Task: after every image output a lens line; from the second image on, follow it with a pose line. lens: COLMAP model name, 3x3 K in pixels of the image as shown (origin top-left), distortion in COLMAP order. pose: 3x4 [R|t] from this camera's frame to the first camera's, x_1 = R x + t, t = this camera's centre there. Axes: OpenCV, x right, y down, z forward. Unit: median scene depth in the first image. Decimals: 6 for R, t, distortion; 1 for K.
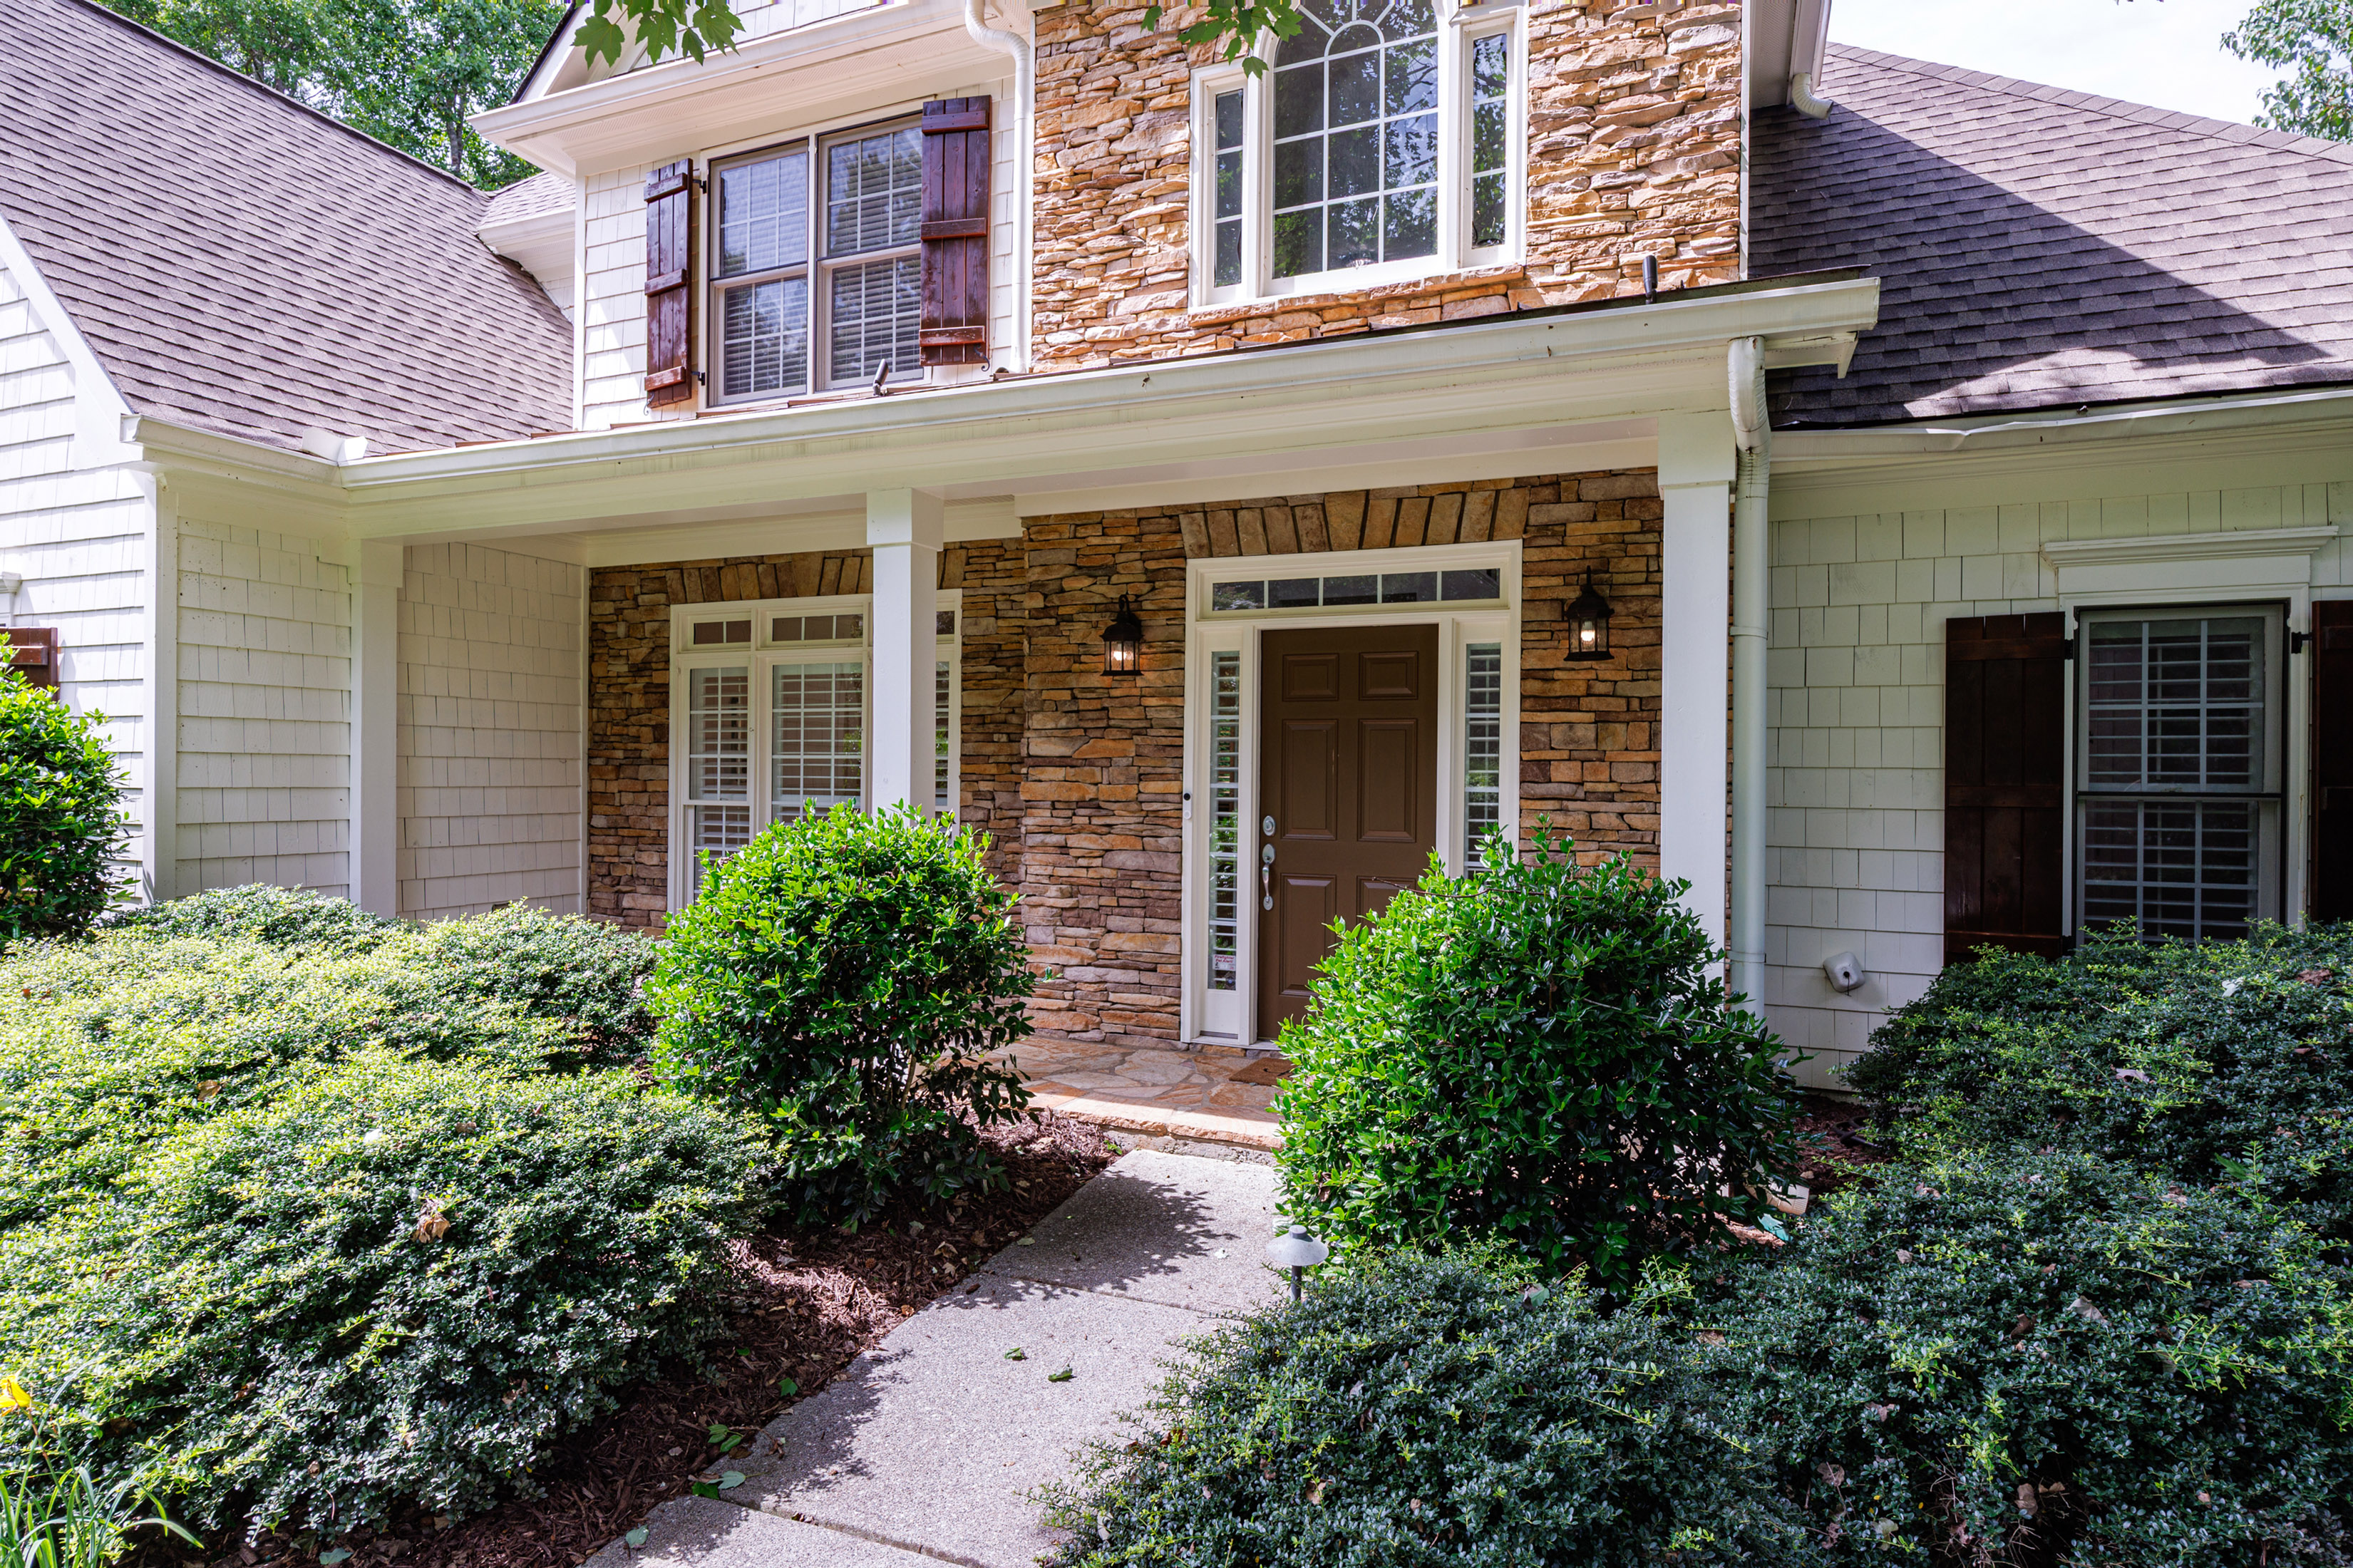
lens RADIAL K [[1295.3, 0, 1168.1], [0, 1295.3, 782.8], [0, 0, 1]] dist [0.006224, -0.000360]
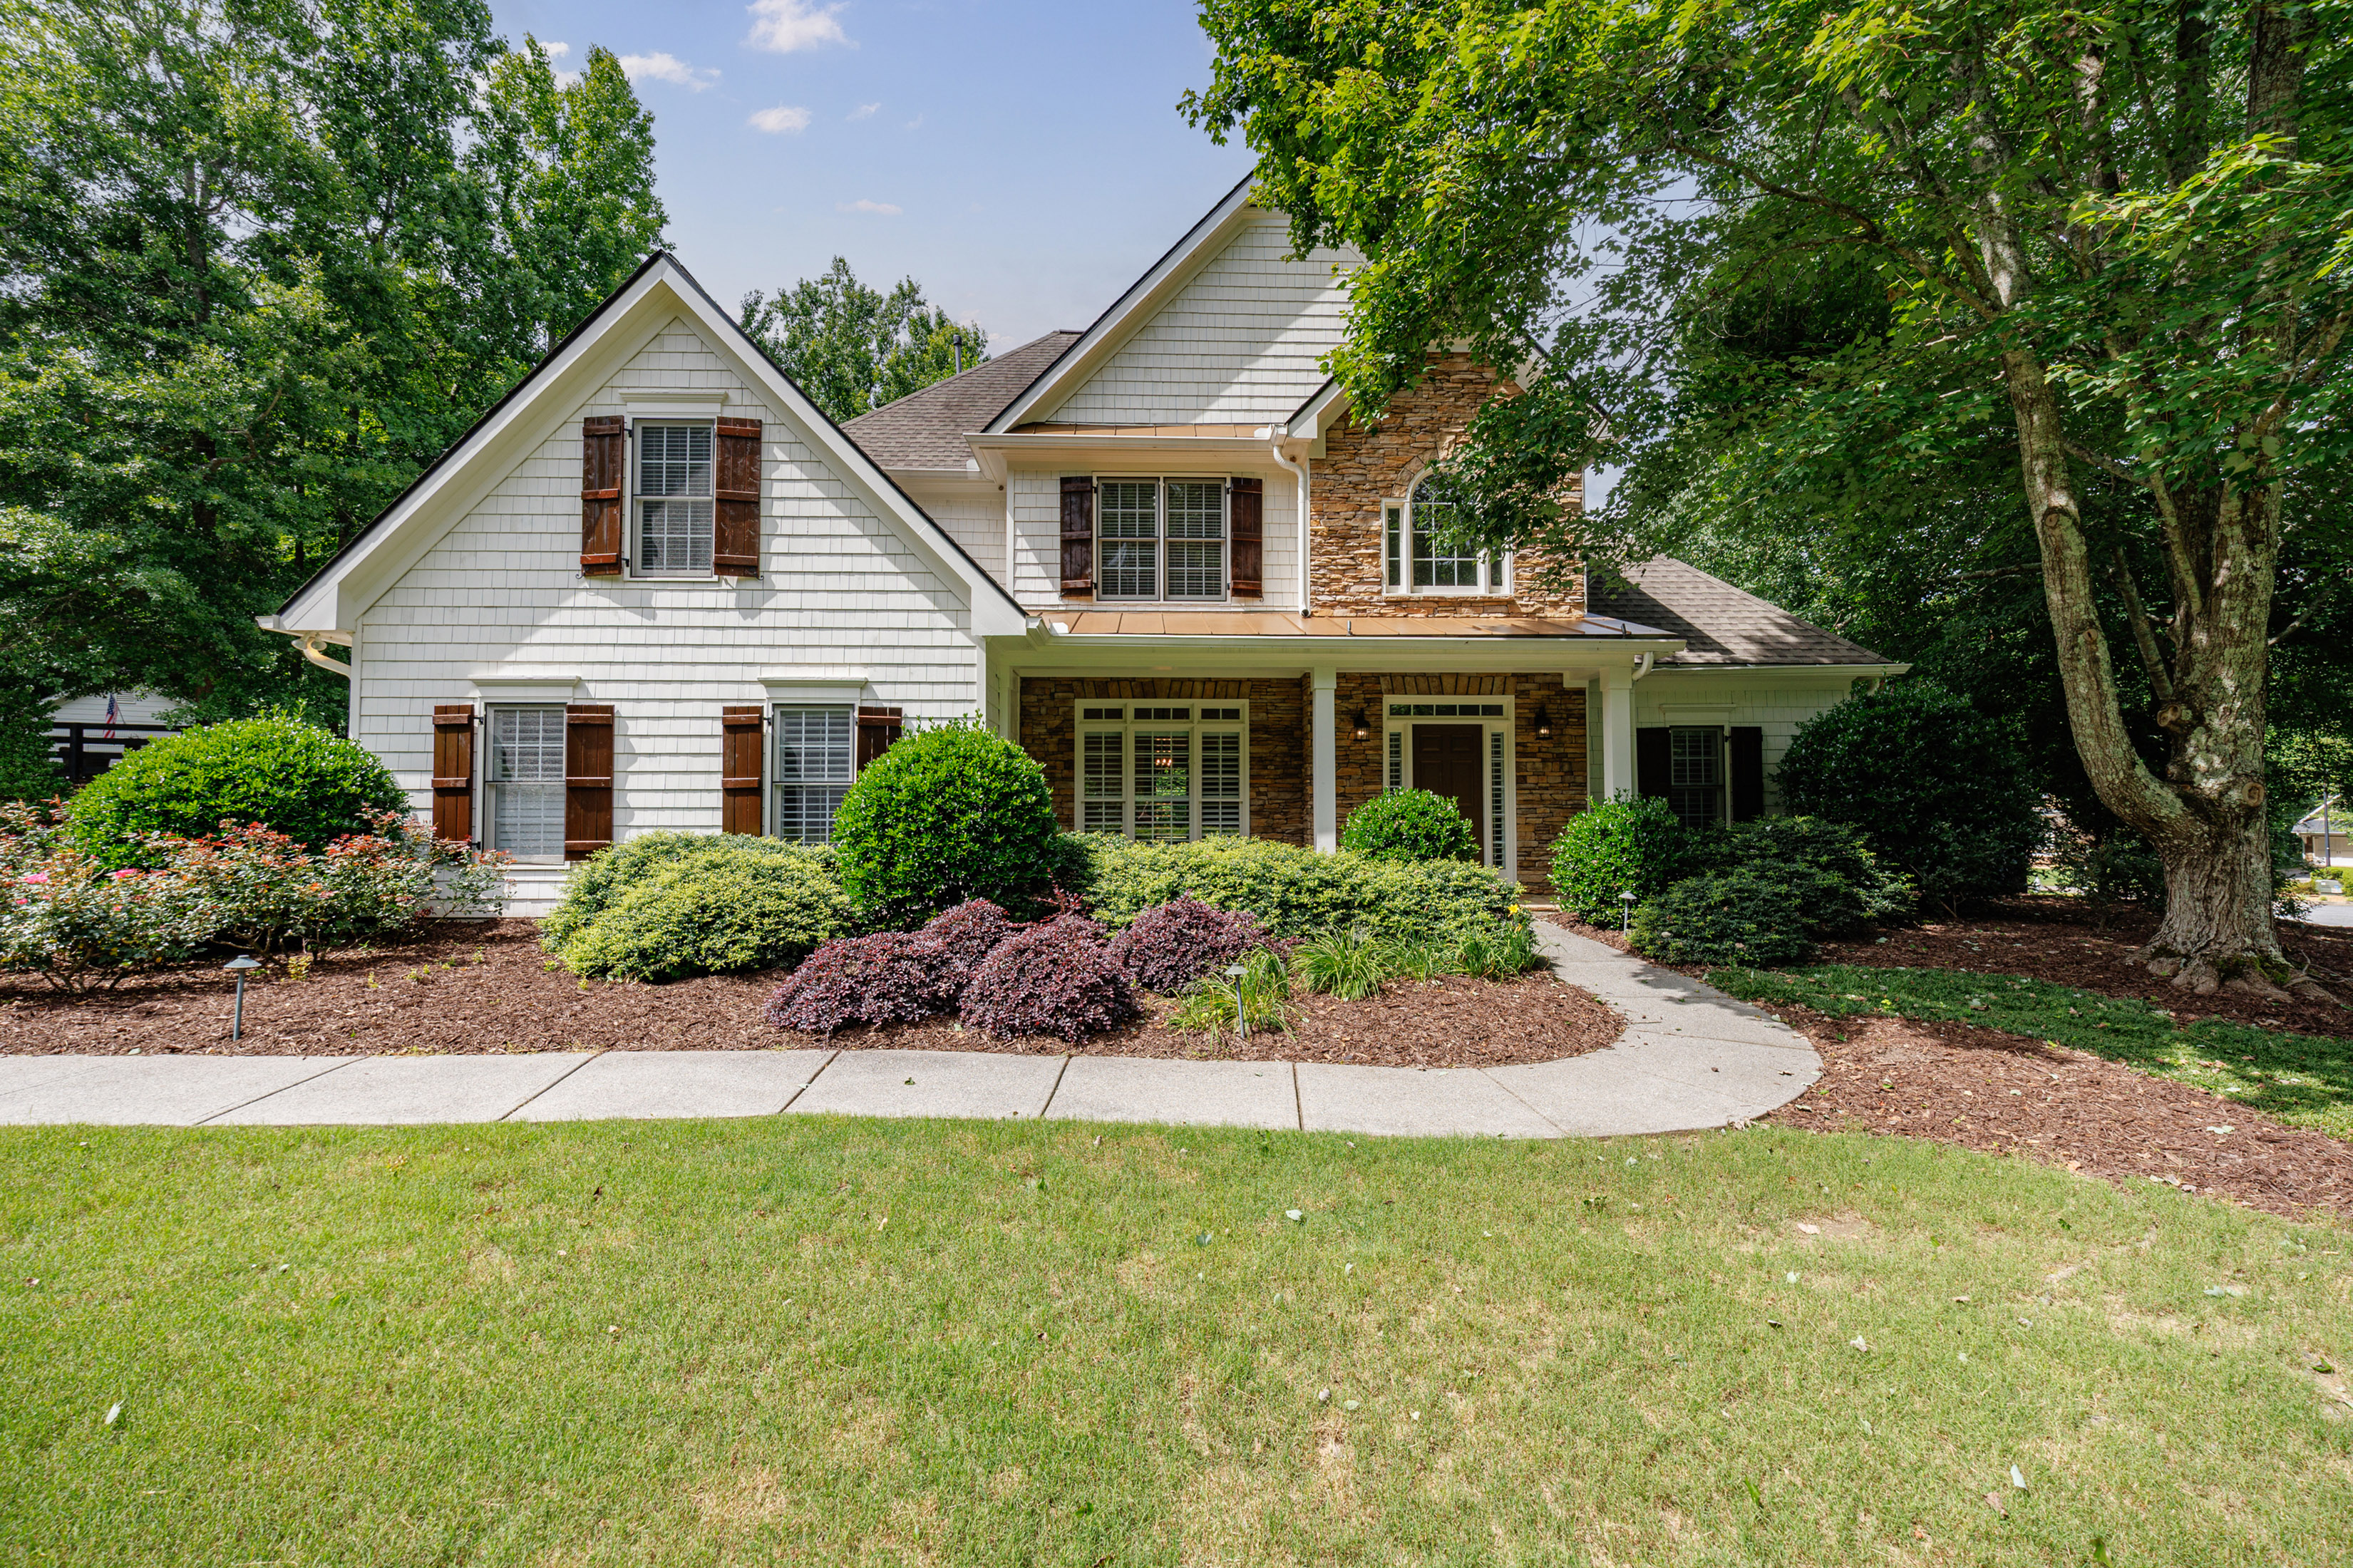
lens RADIAL K [[1032.3, 0, 1178.0], [0, 1032.3, 794.9], [0, 0, 1]] dist [0.005219, 0.000169]
pose [[0.910289, -0.003866, 0.413955, -1.153556], [0.012251, 0.999770, -0.017604, 0.048411], [-0.413792, 0.021096, 0.910127, -0.624367]]
